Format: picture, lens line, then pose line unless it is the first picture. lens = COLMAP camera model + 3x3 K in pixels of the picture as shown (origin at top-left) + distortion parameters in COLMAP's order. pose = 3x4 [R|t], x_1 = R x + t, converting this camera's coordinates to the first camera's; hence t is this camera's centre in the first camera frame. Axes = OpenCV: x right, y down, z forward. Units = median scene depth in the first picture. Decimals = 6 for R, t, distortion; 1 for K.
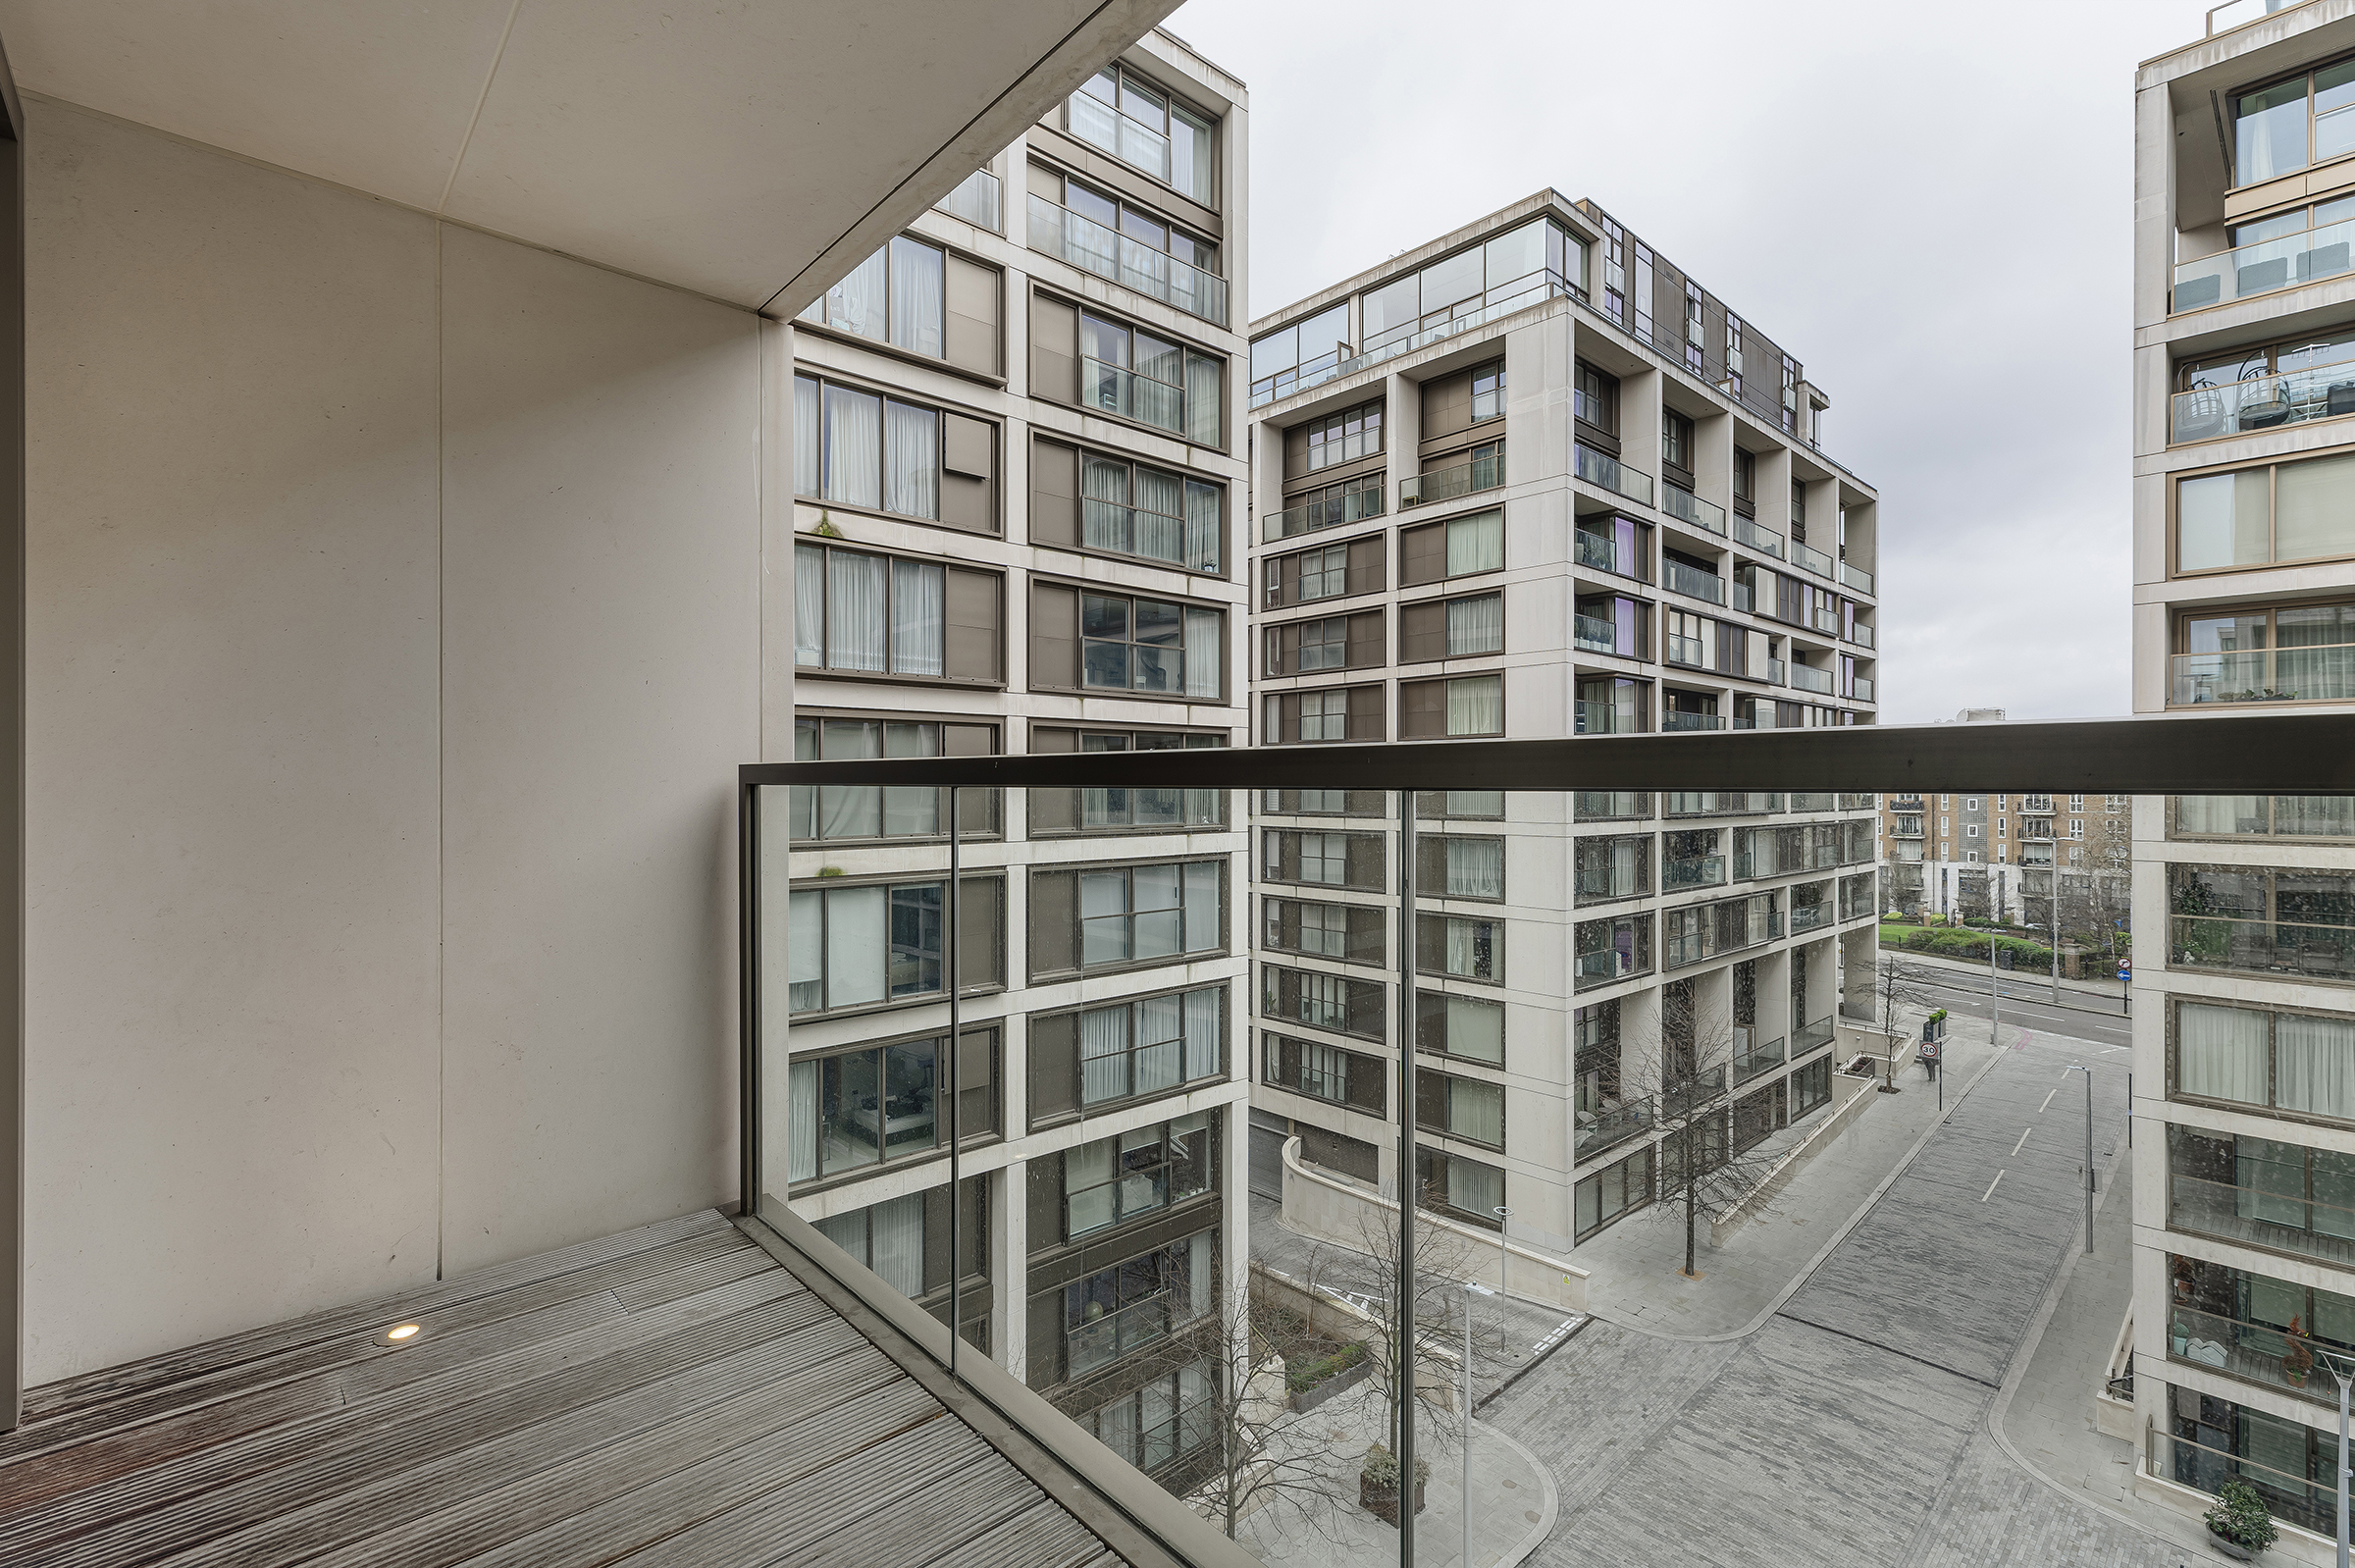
lens RADIAL K [[1037.6, 0, 1162.7], [0, 1037.6, 783.6], [0, 0, 1]] dist [0.004335, 0.000498]
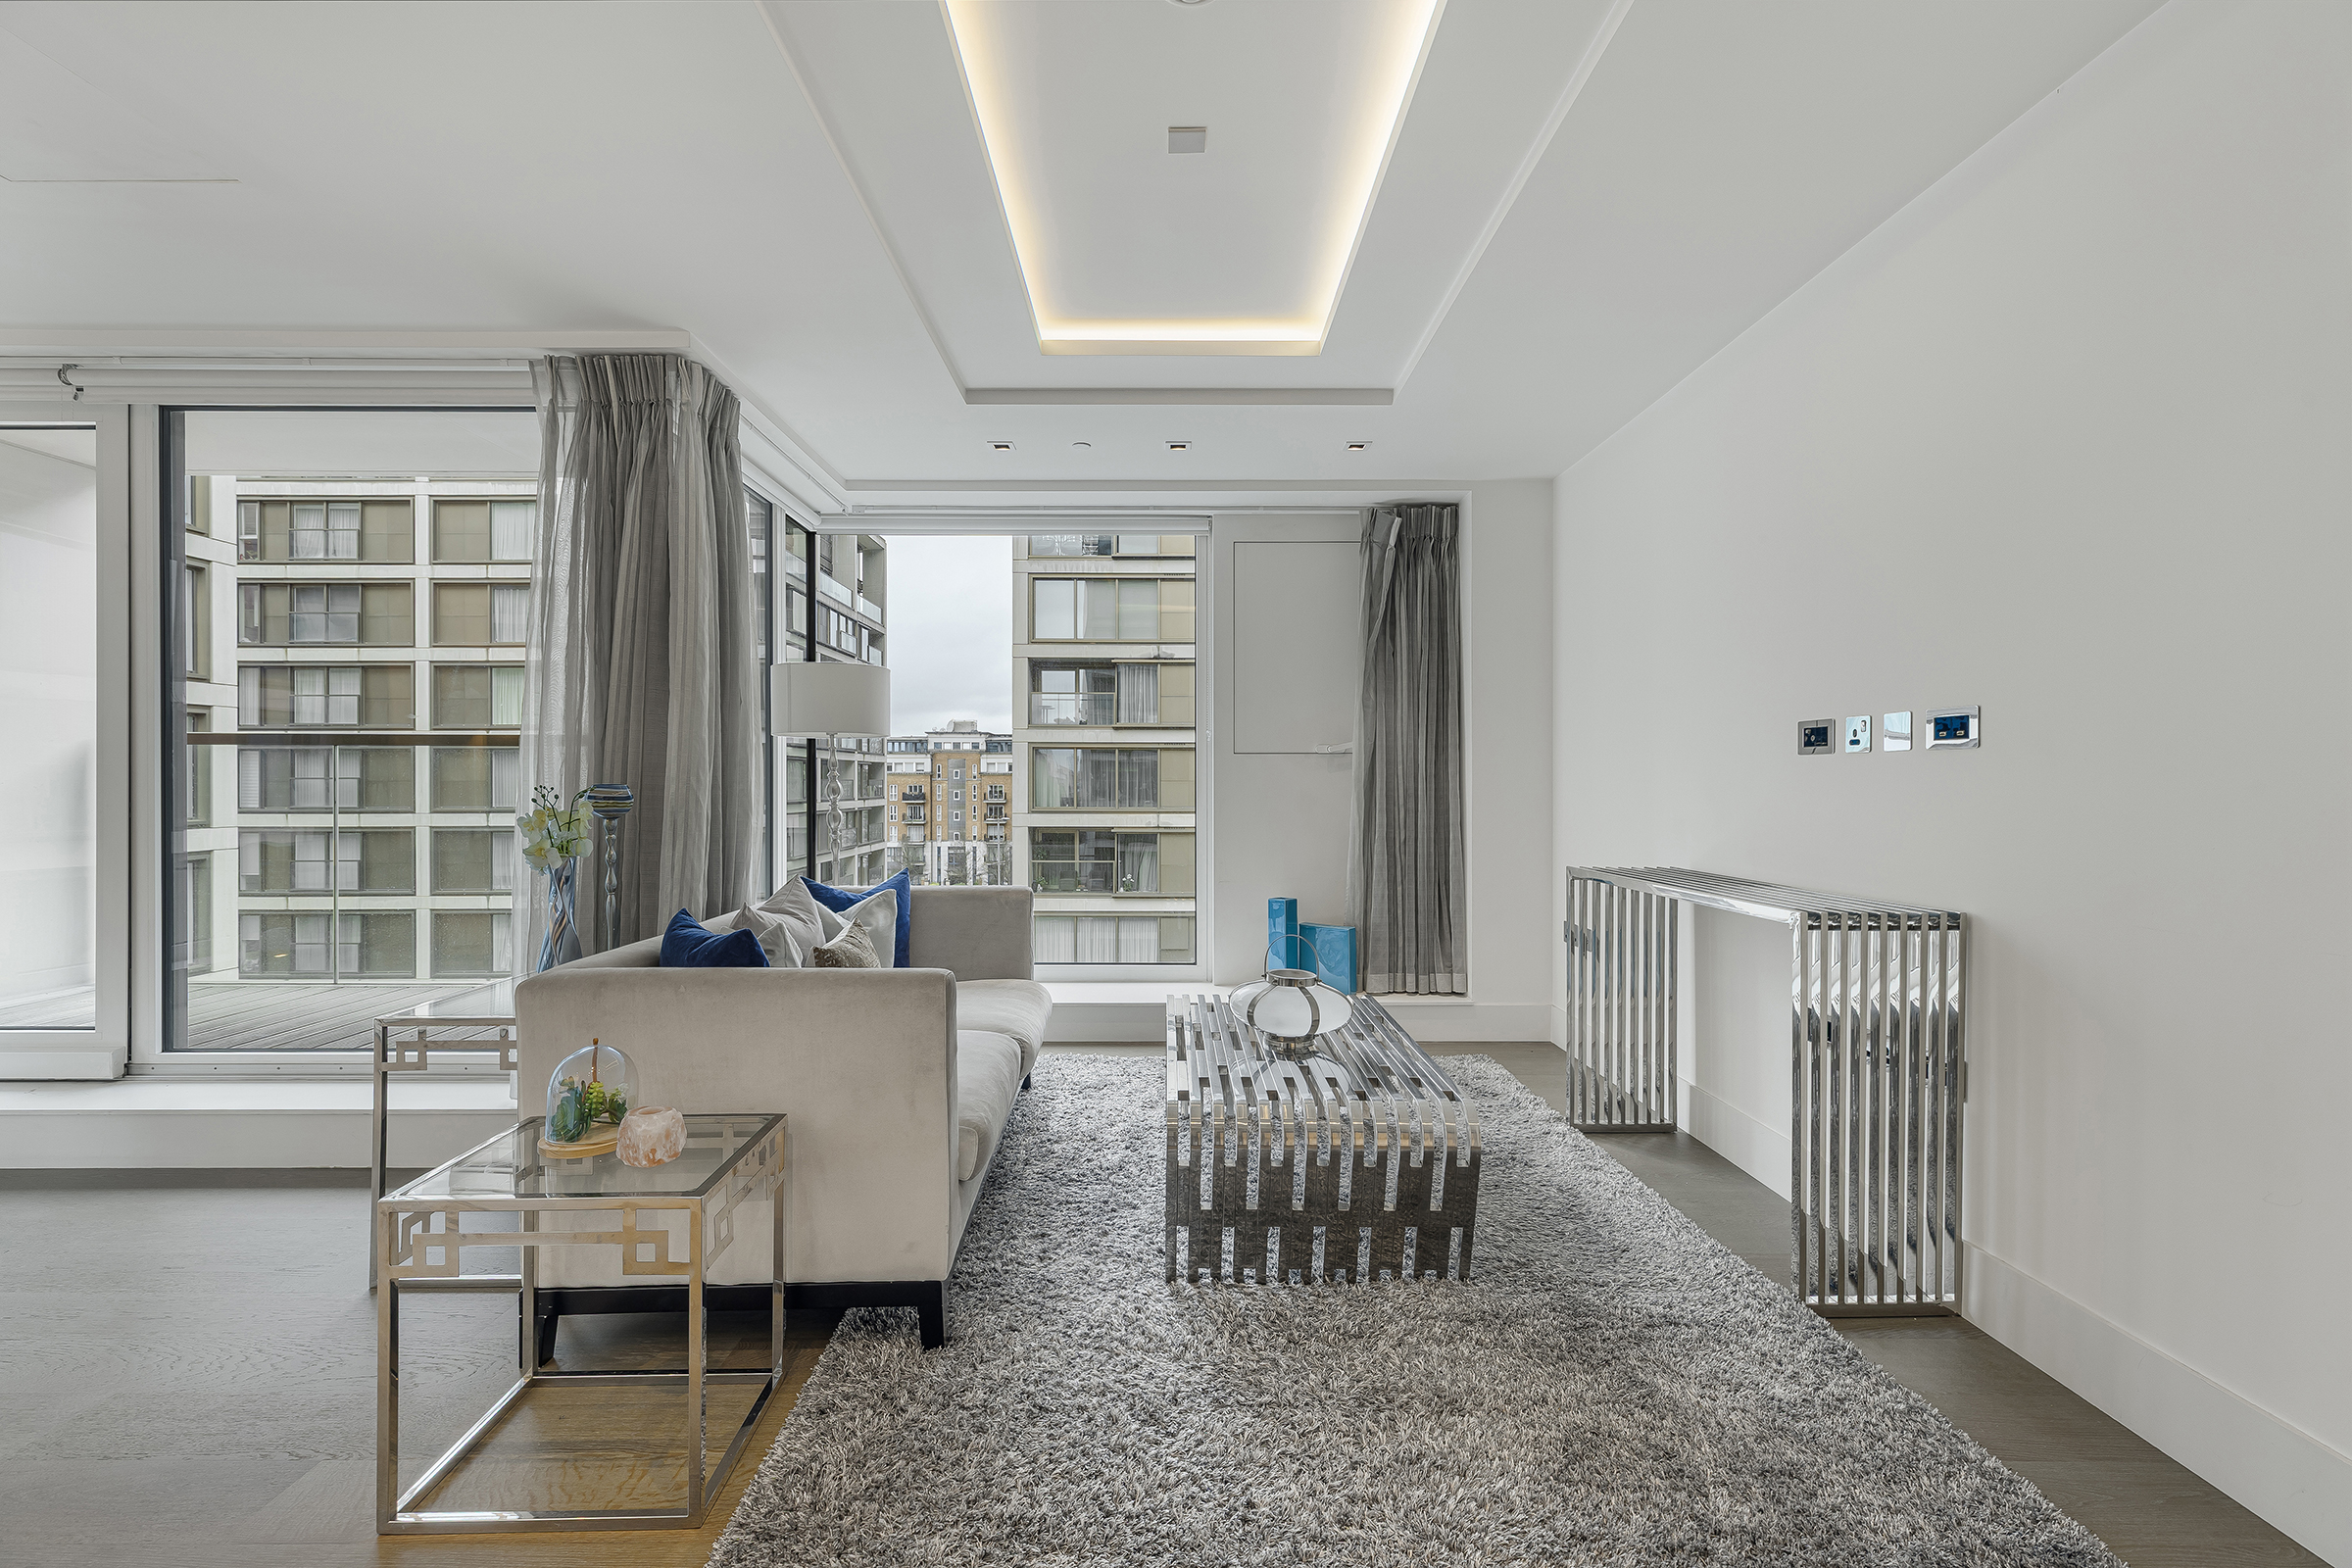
lens RADIAL K [[1036.3, 0, 1161.3], [0, 1036.3, 783.6], [0, 0, 1]] dist [0.004335, 0.000498]
pose [[0.659414, -0.002447, 0.751776, -0.038997], [-0.000296, 0.999994, 0.003514, 0.004400], [-0.751780, -0.002539, 0.659409, -0.096402]]
